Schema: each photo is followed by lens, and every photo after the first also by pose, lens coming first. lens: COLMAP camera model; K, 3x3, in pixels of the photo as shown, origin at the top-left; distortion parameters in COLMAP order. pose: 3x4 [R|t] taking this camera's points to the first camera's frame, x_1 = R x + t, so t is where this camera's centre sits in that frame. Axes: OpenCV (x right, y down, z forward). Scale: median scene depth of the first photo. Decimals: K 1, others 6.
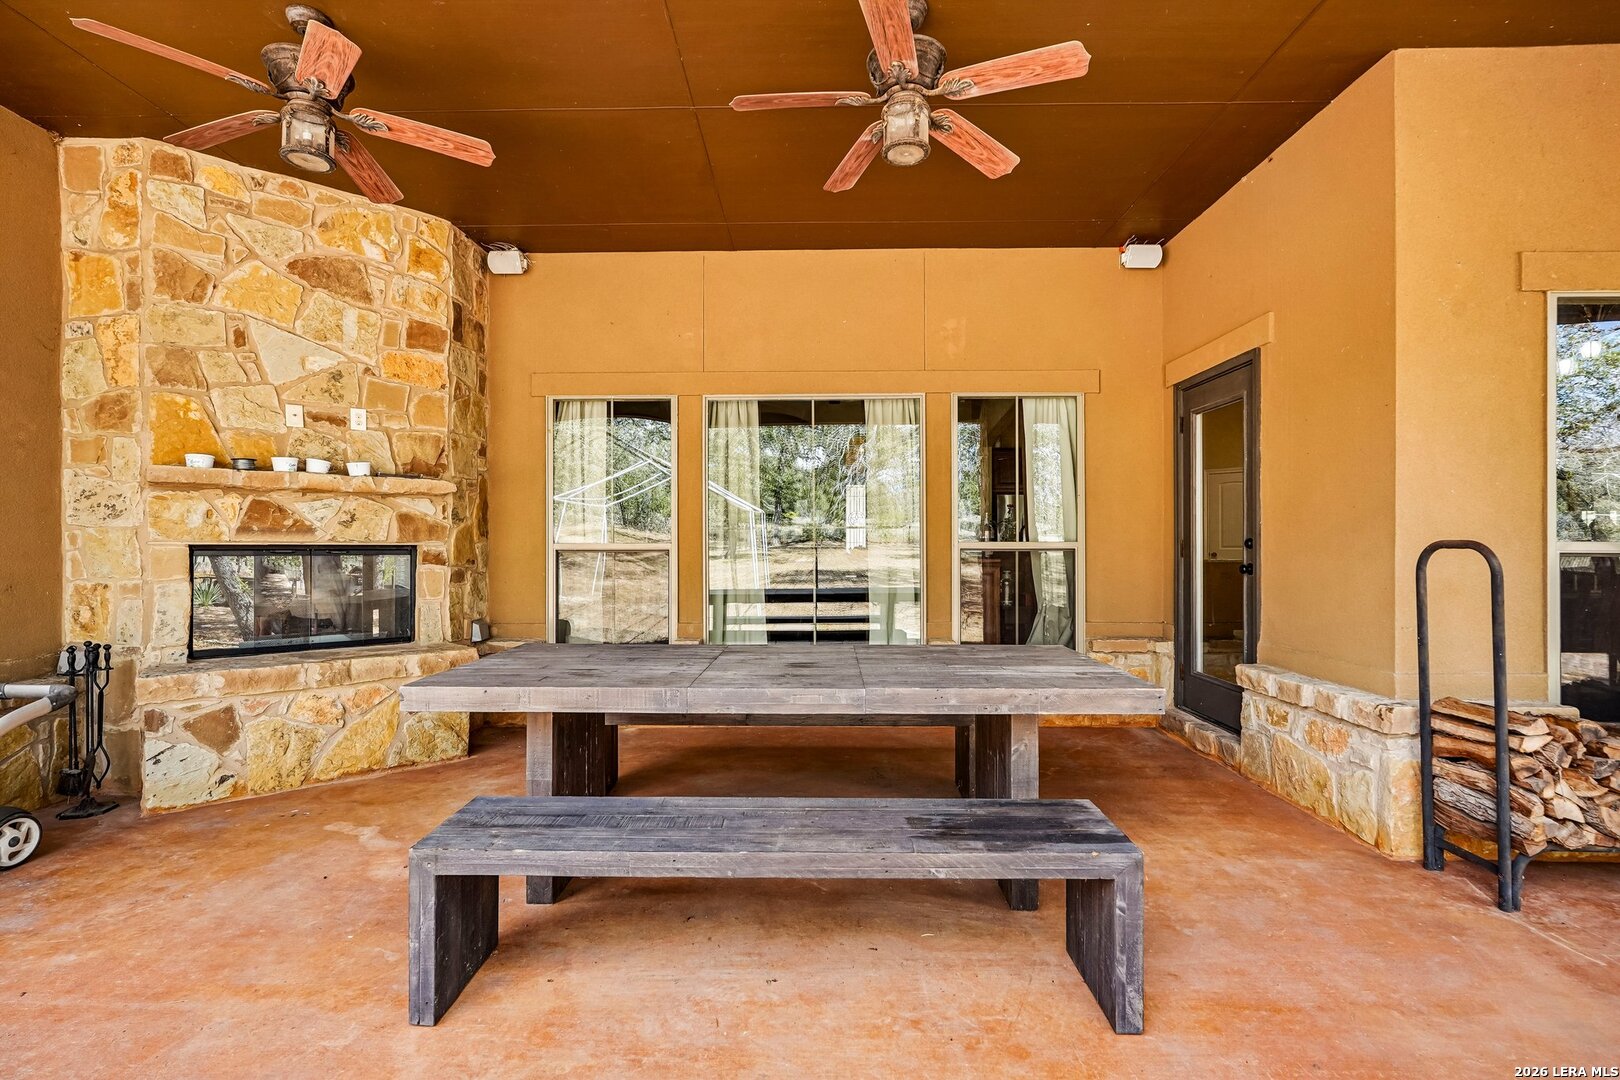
lens RADIAL K [[750.1, 0, 810.0], [0, 750.1, 540.0], [0, 0, 1]] dist [0.000921, 0.000540]
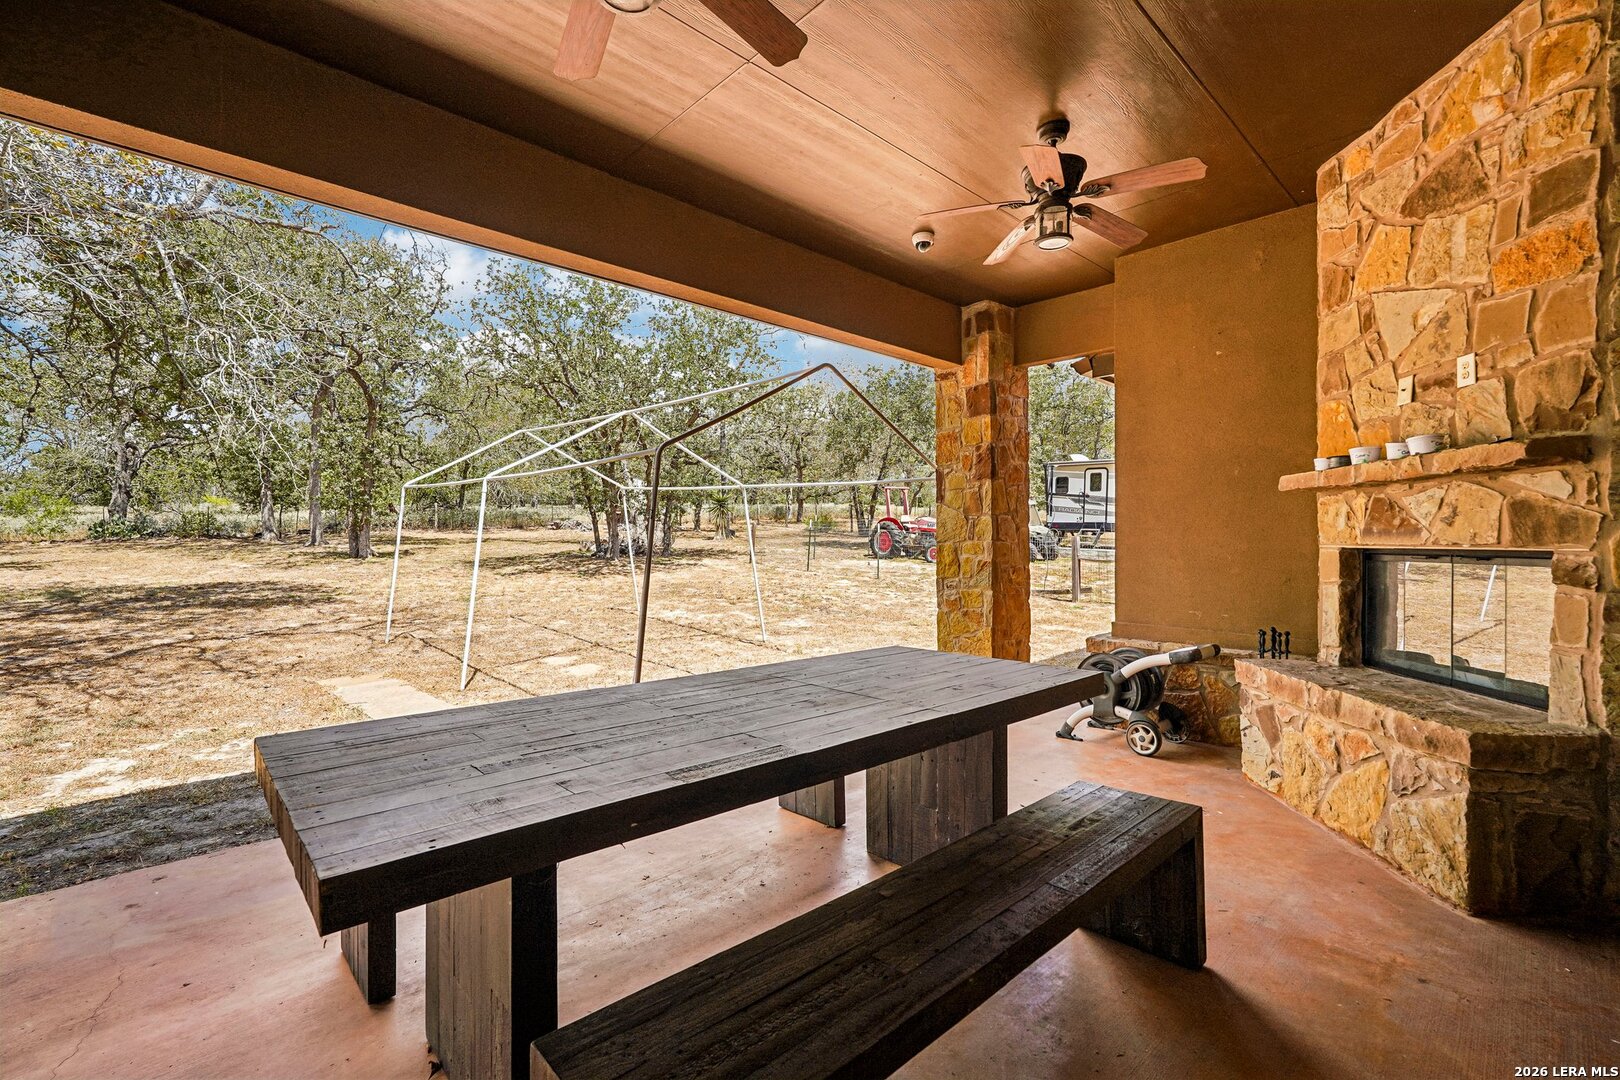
lens RADIAL K [[712.2, 0, 803.5], [0, 712.2, 540.7], [0, 0, 1]] dist [-0.020606, 0.012305]
pose [[-0.719179, -0.003800, -0.694815, 0.322901], [0.000855, 0.999979, -0.006353, 0.001864], [0.694825, -0.005163, -0.719161, 1.123835]]
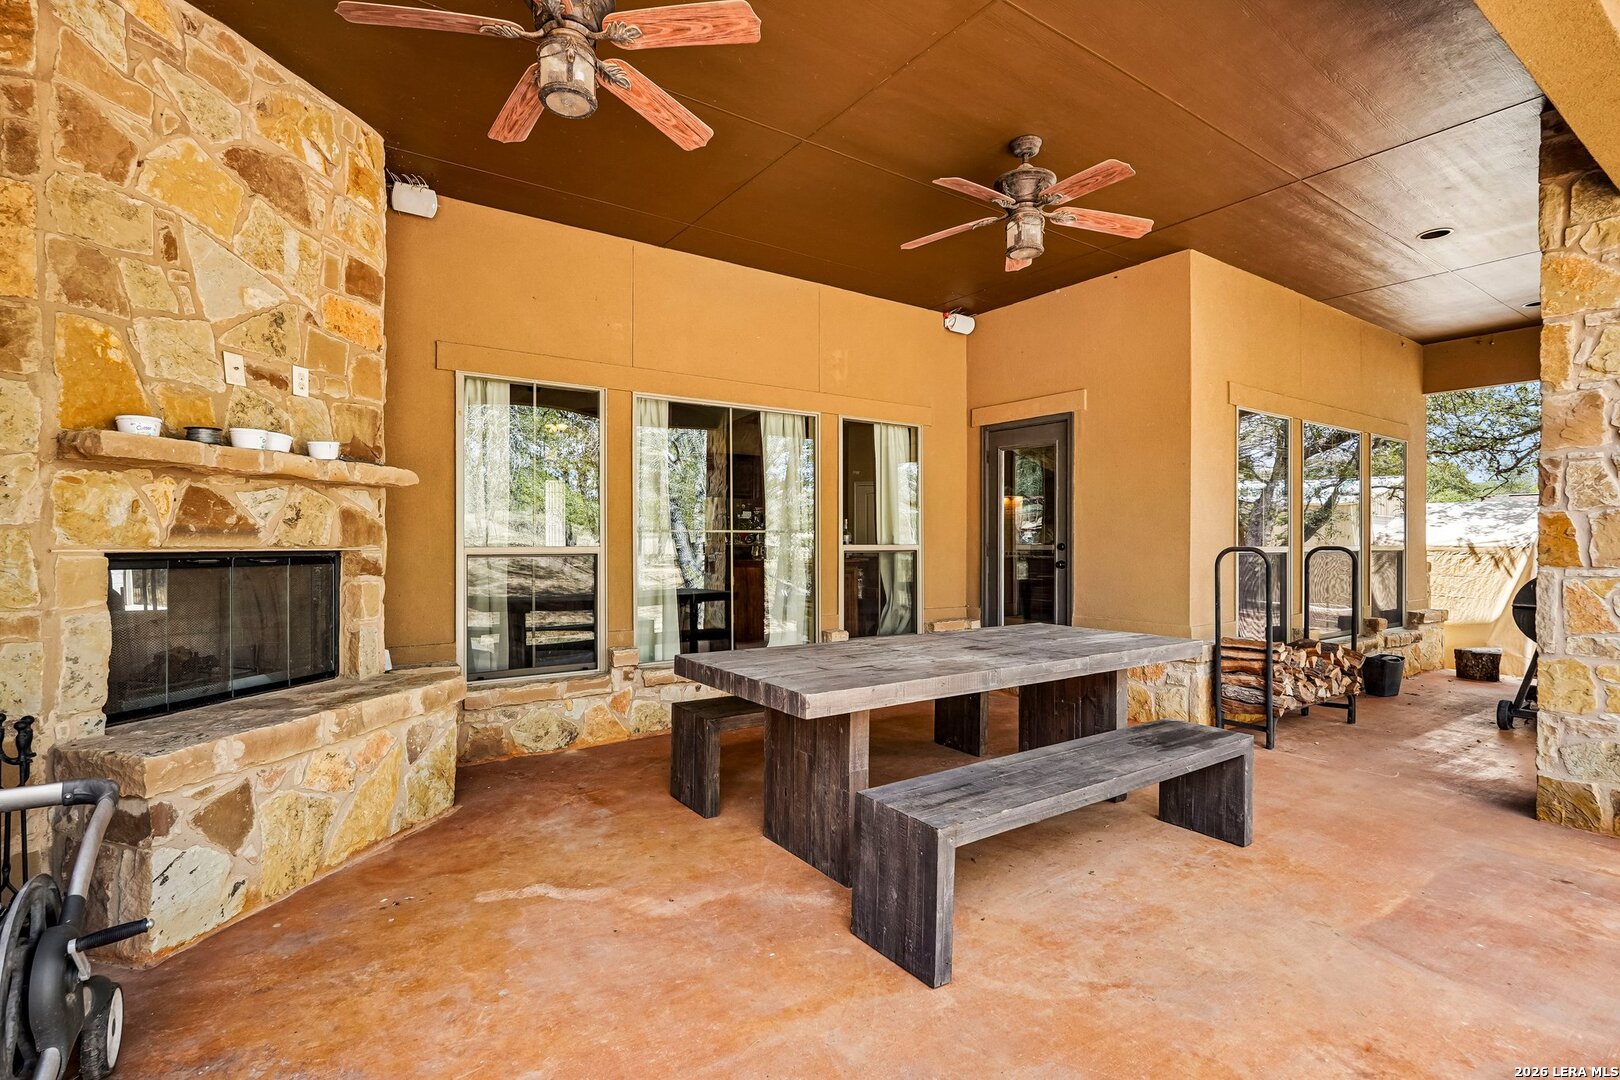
lens RADIAL K [[770.2, 0, 802.2], [0, 770.2, 542.5], [0, 0, 1]] dist [-0.011678, 0.006794]
pose [[0.809633, 0.001009, 0.586936, -0.694883], [-0.004984, 0.999974, 0.005157, -0.008855], [-0.586916, -0.007101, 0.809617, 0.103140]]
